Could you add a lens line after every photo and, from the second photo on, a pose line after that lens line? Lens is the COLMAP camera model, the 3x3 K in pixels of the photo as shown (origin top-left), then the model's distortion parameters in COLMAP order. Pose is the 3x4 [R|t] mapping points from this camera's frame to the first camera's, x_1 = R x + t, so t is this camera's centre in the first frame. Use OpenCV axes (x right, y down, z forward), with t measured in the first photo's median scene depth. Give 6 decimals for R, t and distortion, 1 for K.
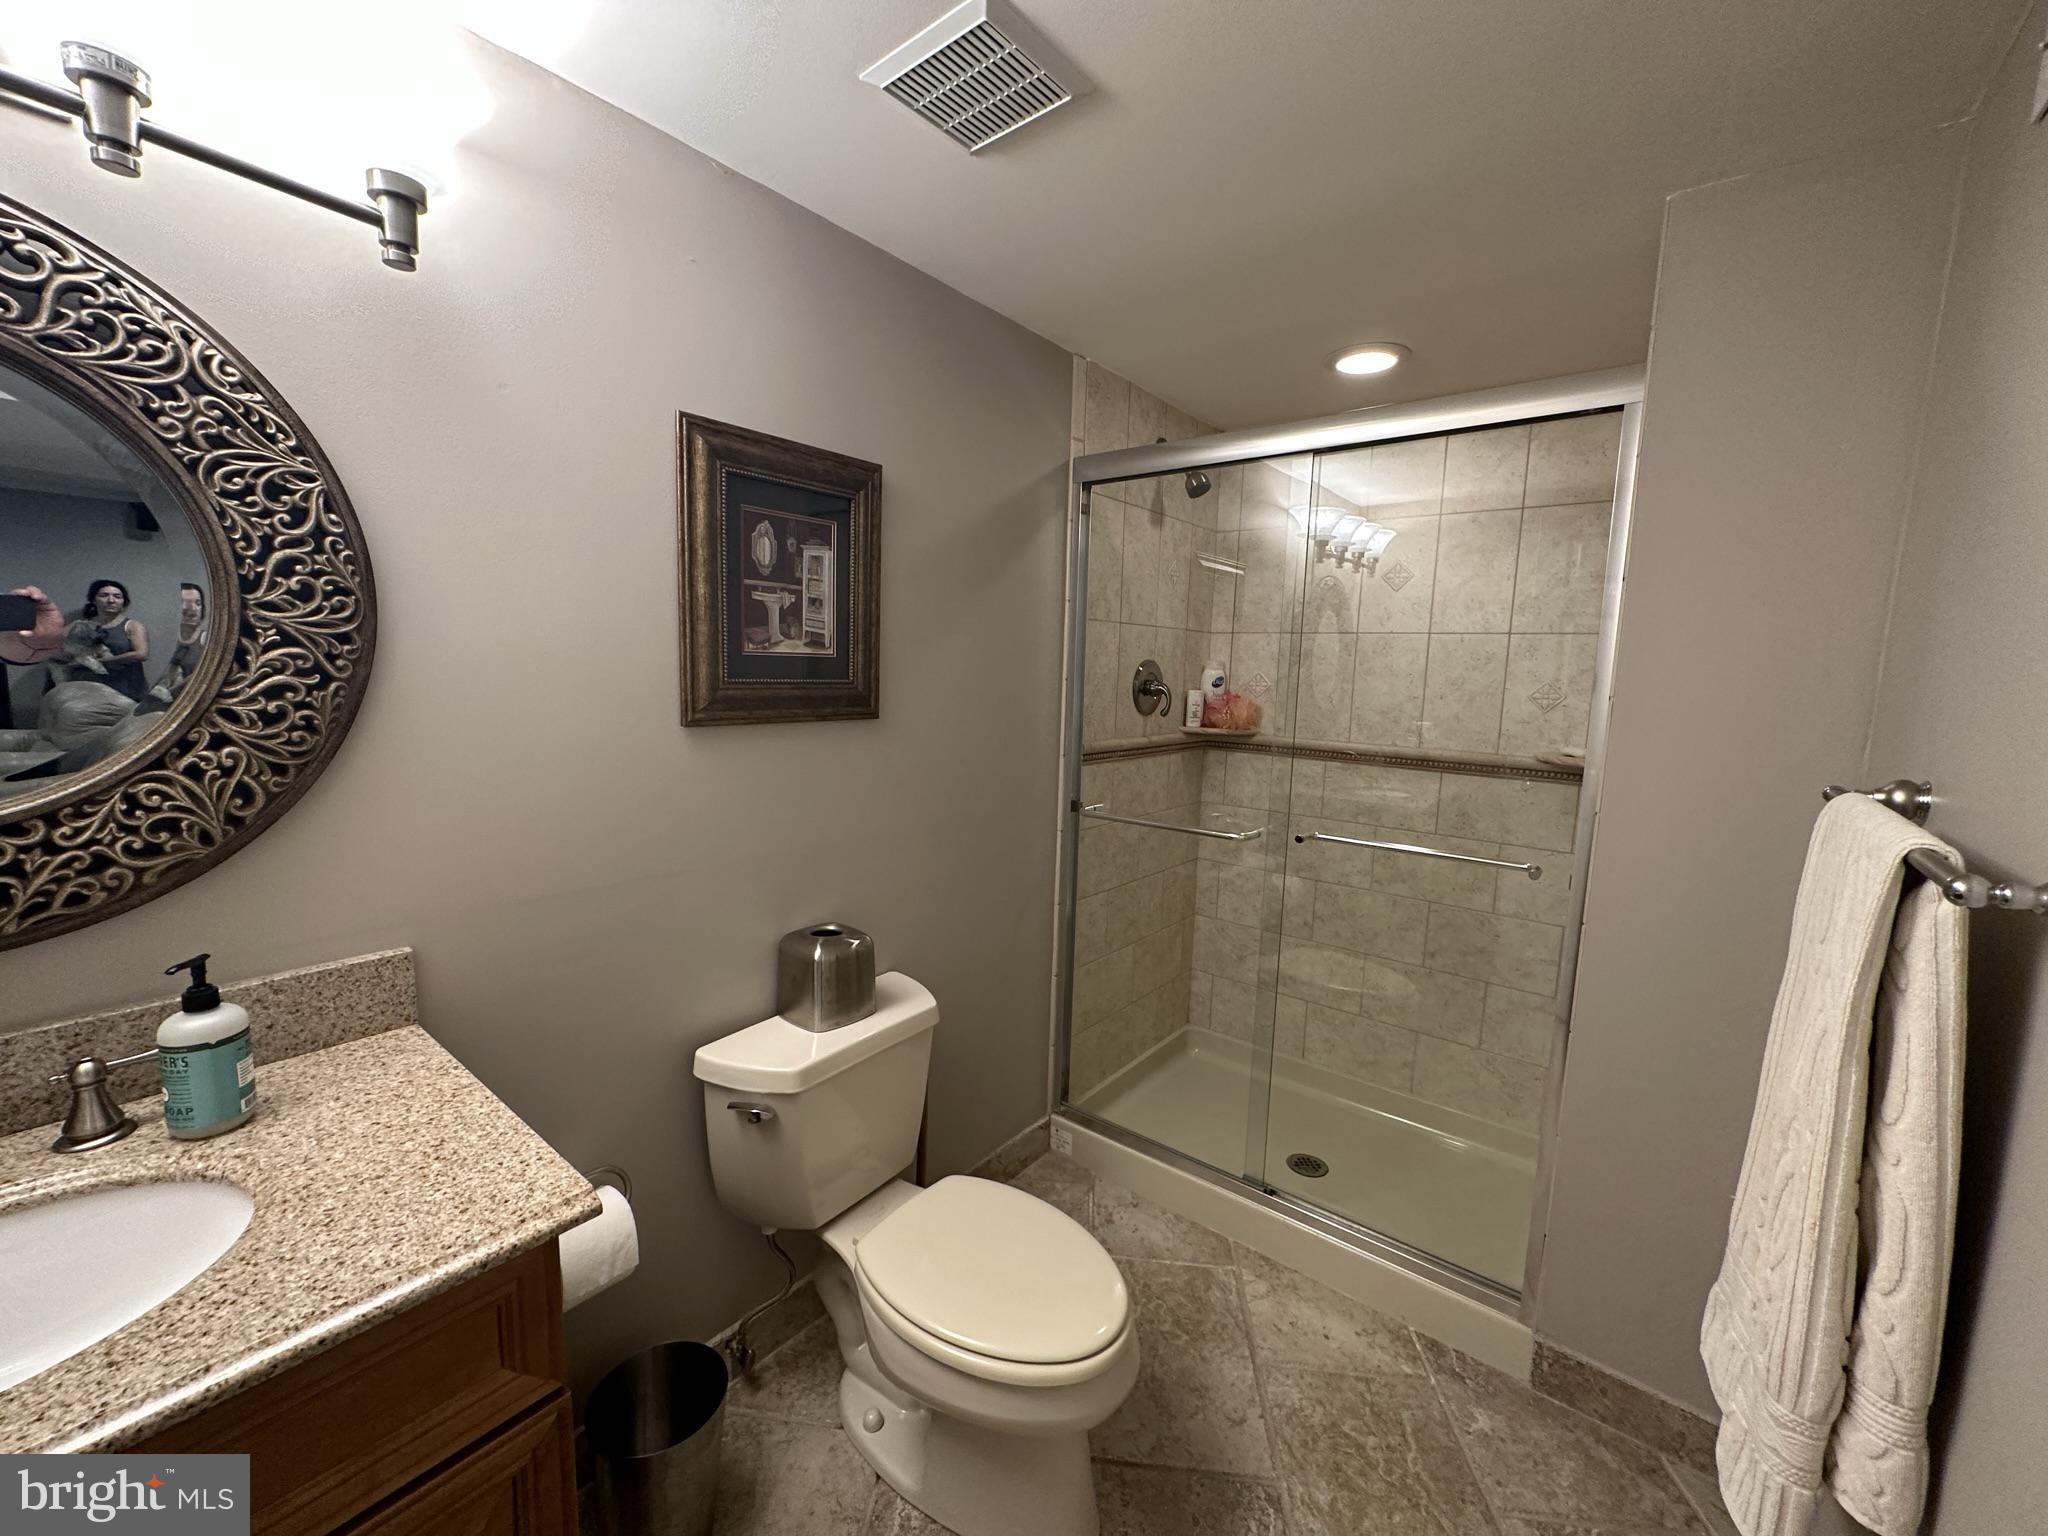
lens RADIAL K [[820.0, 0, 1024.0], [0, 820.0, 768.0], [0, 0, 1]] dist [-0.001962, 0.000508]
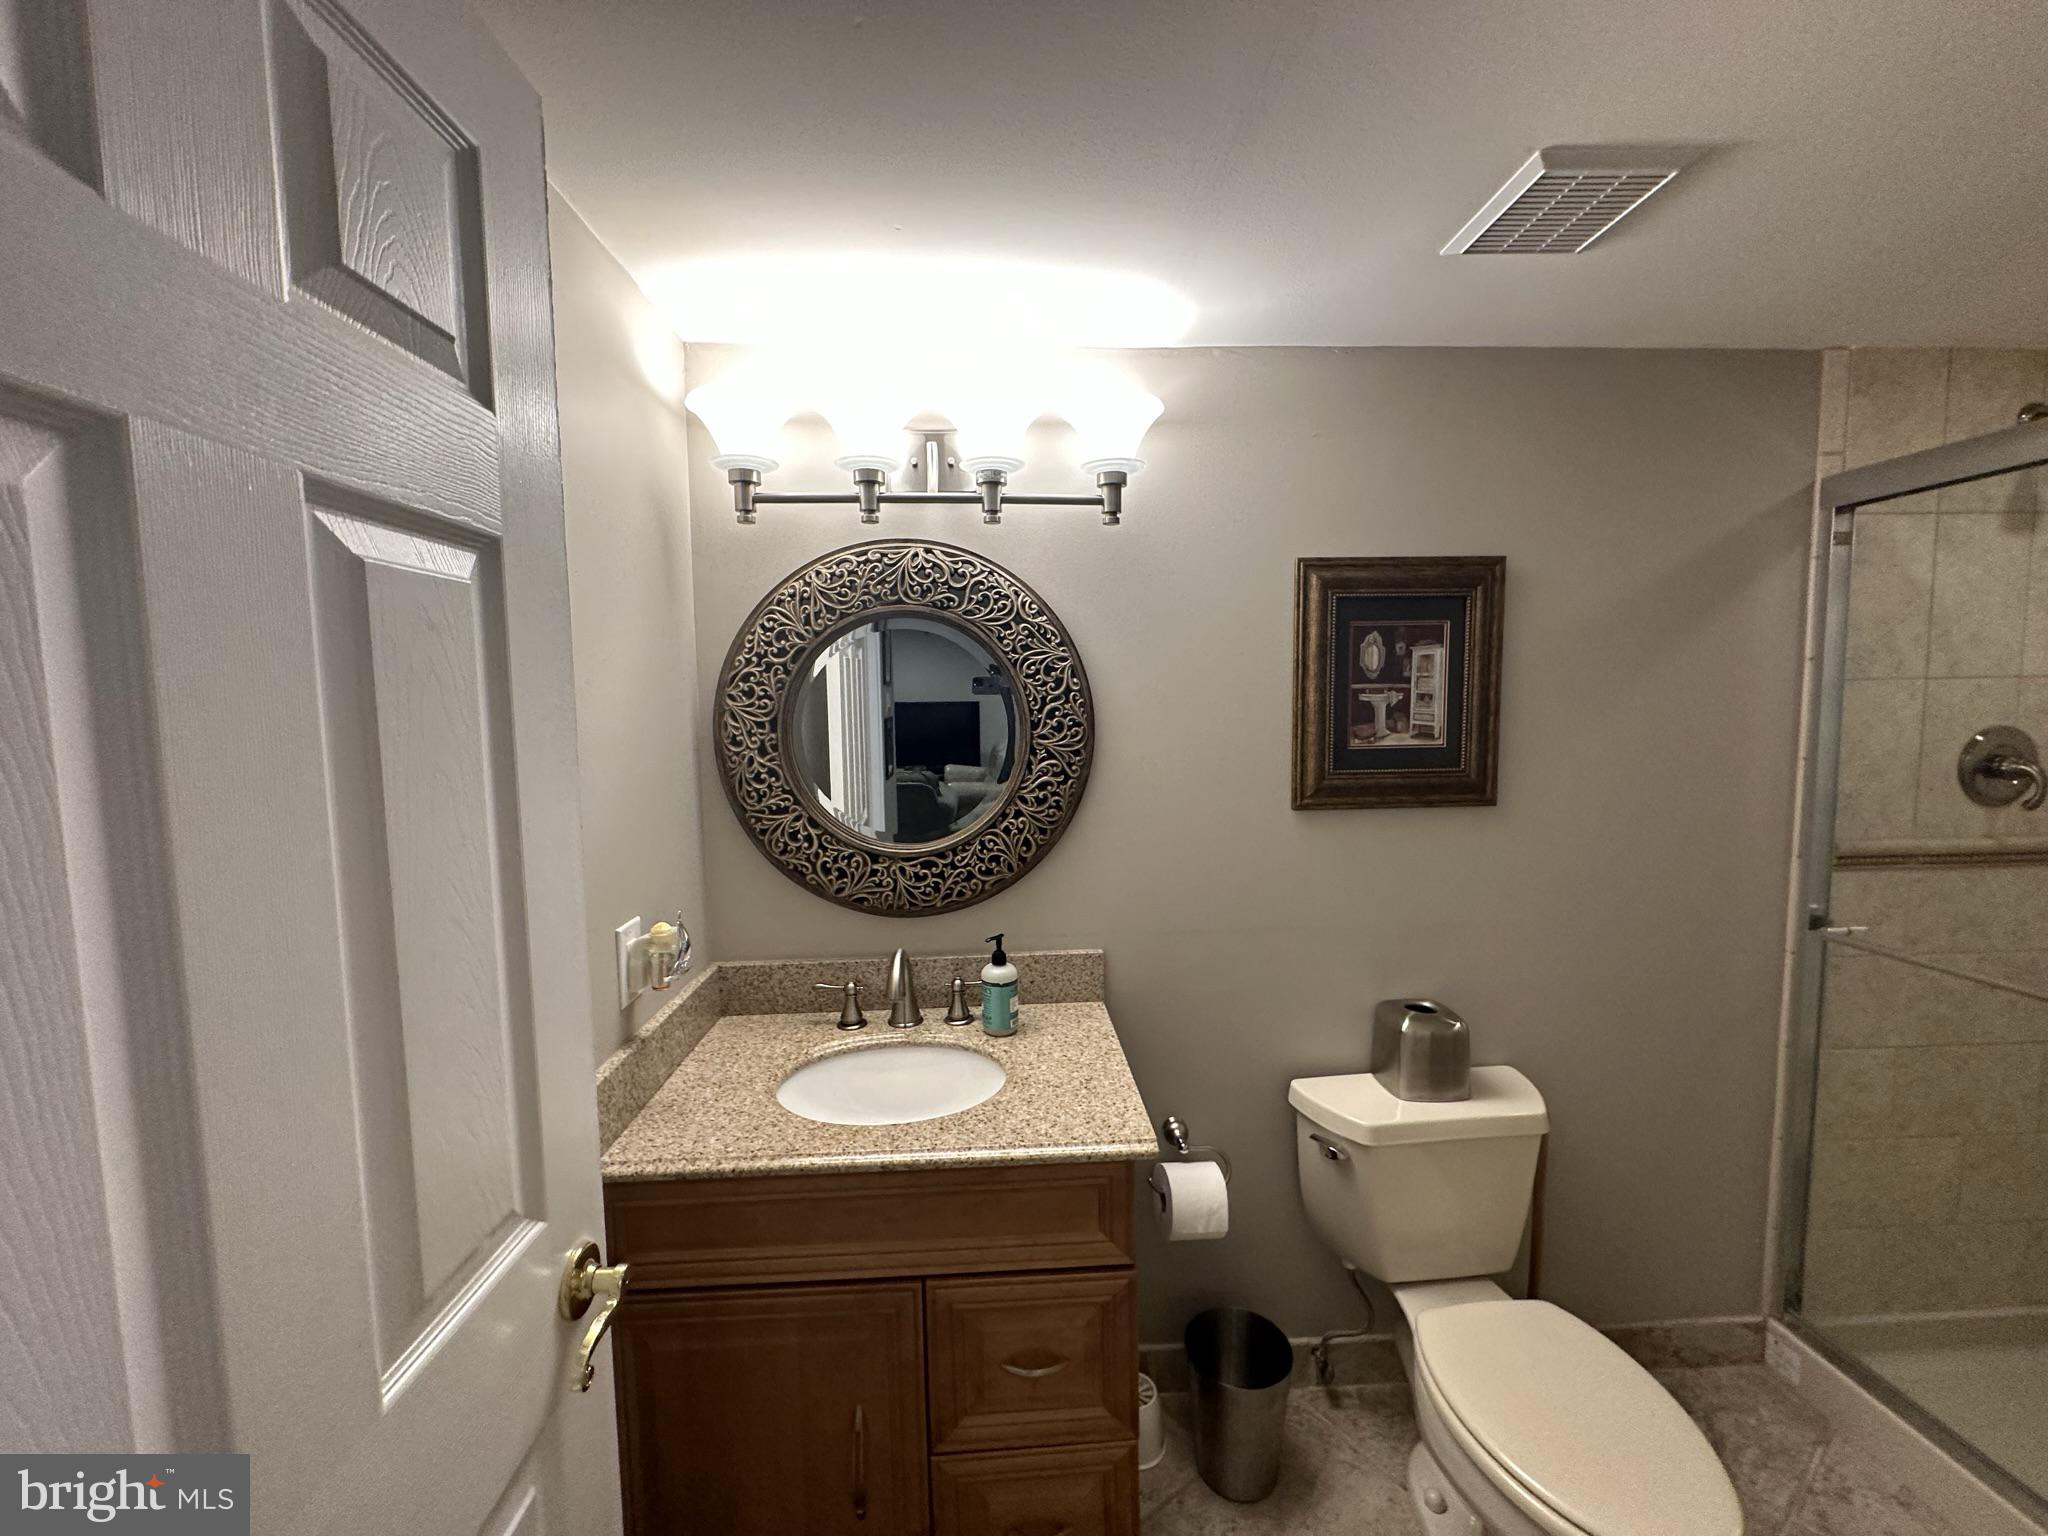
lens RADIAL K [[820.0, 0, 1024.0], [0, 820.0, 768.0], [0, 0, 1]] dist [-0.001962, 0.000508]
pose [[0.662096, 0.023665, -0.749046, 0.233664], [-0.059311, 0.998021, -0.020895, -0.063625], [0.747069, 0.058261, 0.662189, -0.113150]]
